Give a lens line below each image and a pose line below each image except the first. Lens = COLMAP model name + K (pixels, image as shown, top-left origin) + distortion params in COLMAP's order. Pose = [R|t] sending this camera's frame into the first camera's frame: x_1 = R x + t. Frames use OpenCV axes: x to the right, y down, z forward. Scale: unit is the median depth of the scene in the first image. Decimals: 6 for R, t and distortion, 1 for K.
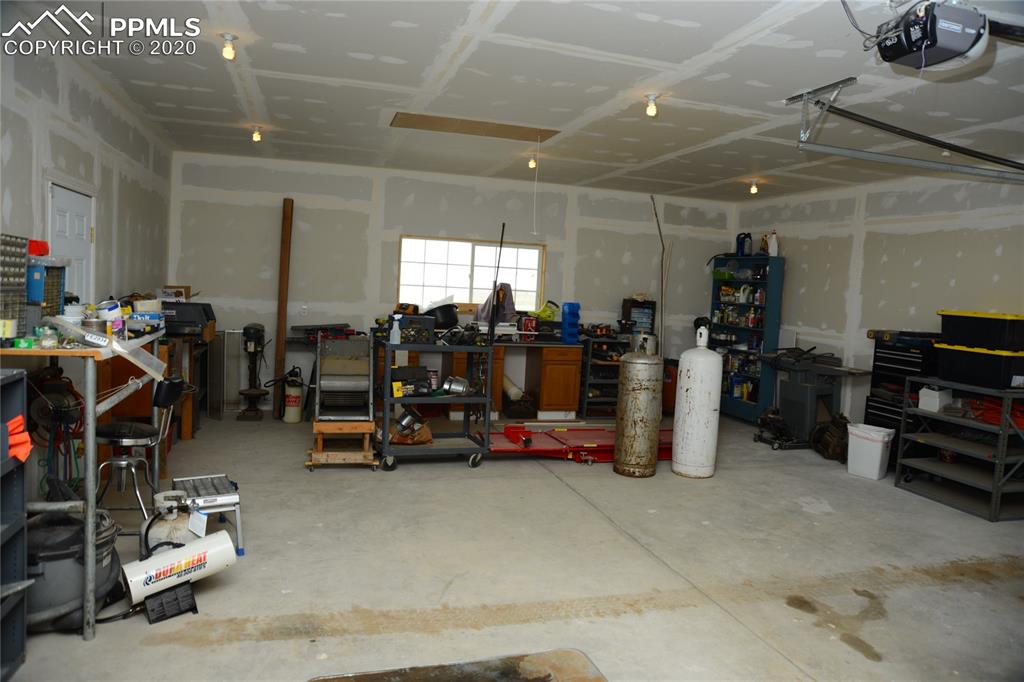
lens RADIAL K [[701.8, 0, 512.0], [0, 701.8, 341.0], [0, 0, 1]] dist [-0.131289, 0.116648]
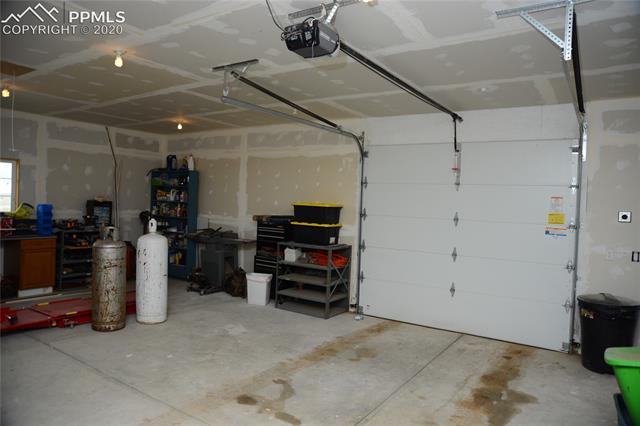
lens RADIAL K [[438.6, 0, 320.0], [0, 438.6, 213.0], [0, 0, 1]] dist [-0.131289, 0.116648]
pose [[0.777200, -0.040424, 0.627954, -0.018987], [0.054156, 0.998529, -0.002749, -0.011822], [-0.626919, 0.036144, 0.778246, 0.083790]]
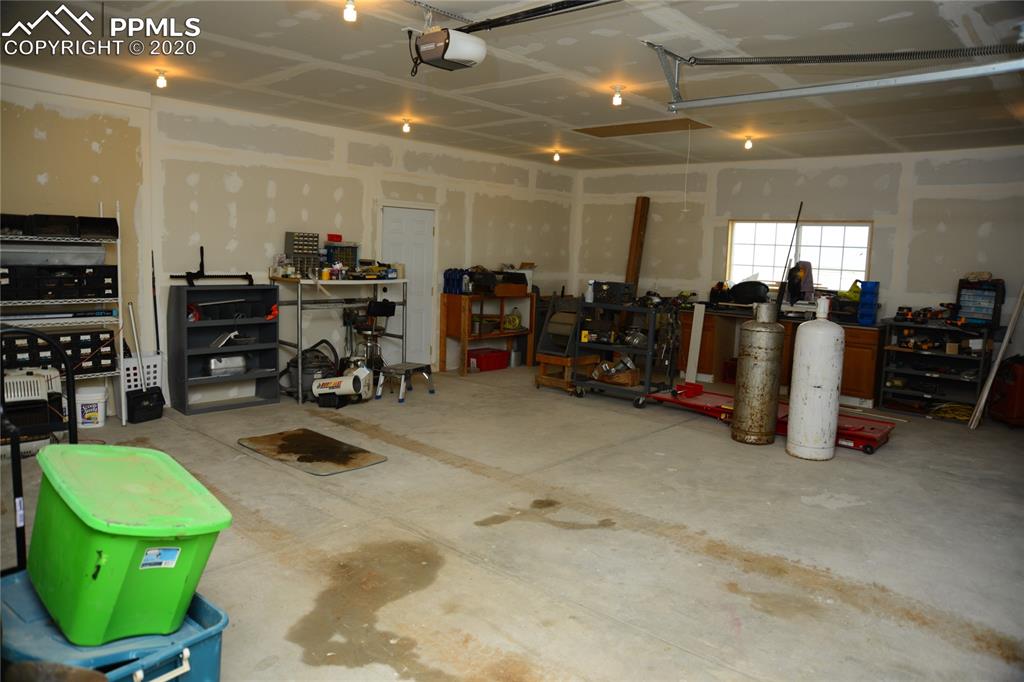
lens RADIAL K [[701.8, 0, 512.0], [0, 701.8, 341.0], [0, 0, 1]] dist [-0.131289, 0.116648]
pose [[0.512661, 0.073807, -0.855413, 0.871443], [-0.076918, 0.996240, 0.039860, 0.034427], [0.855139, 0.045362, 0.516410, 0.186059]]
